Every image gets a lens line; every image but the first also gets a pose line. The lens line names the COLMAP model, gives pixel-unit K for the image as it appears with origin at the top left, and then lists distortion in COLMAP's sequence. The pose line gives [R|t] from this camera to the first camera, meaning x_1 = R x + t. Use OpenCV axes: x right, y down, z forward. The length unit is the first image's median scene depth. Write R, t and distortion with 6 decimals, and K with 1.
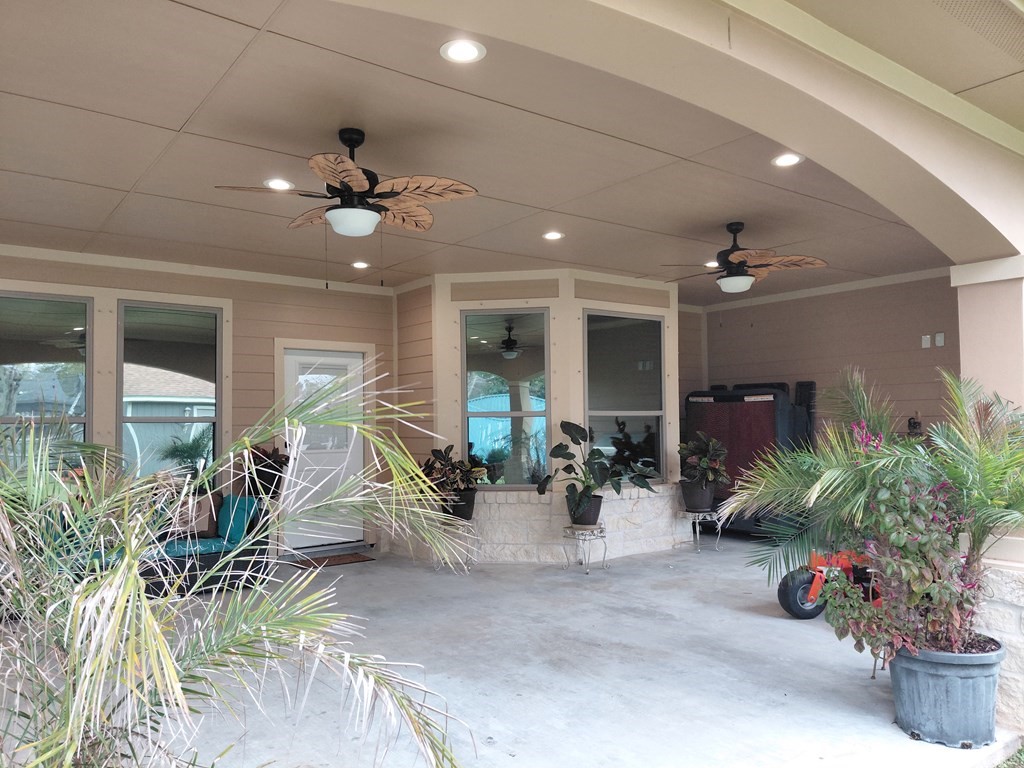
lens RADIAL K [[758.4, 0, 506.2], [0, 758.4, 383.5], [0, 0, 1]] dist [0.003406, -0.000338]
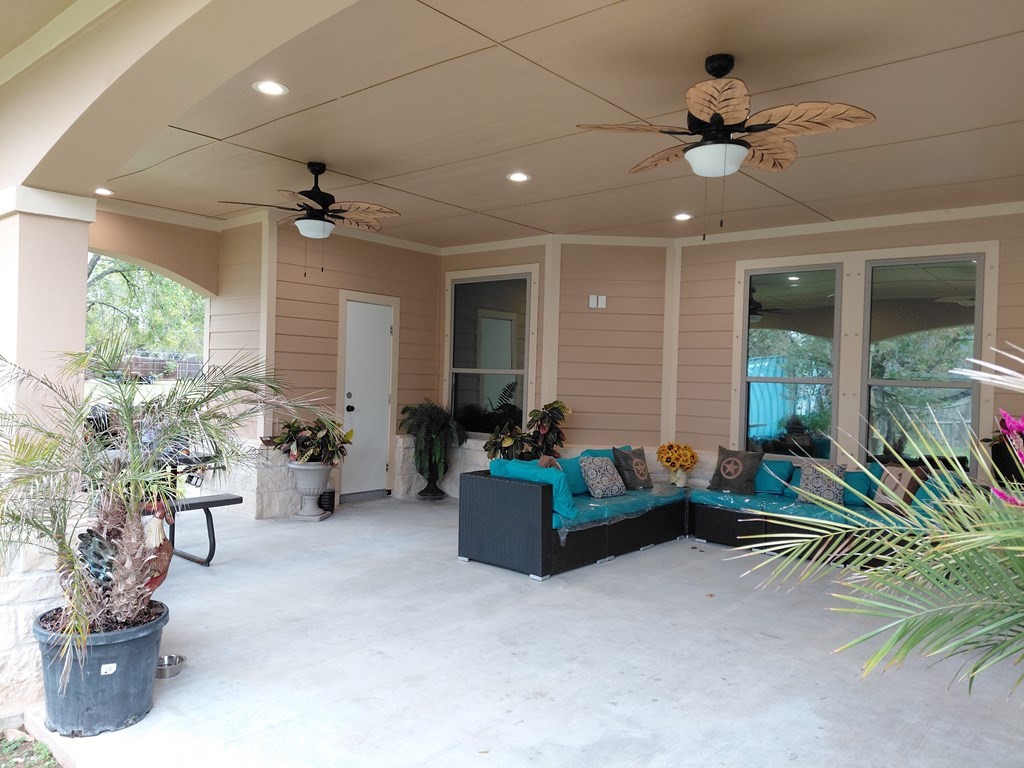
lens RADIAL K [[758.4, 0, 506.2], [0, 758.4, 383.5], [0, 0, 1]] dist [0.003406, -0.000338]
pose [[0.211282, 0.036461, -0.976745, 0.549392], [0.020125, 0.998930, 0.041643, -0.002086], [0.977218, -0.028455, 0.210322, 0.487733]]
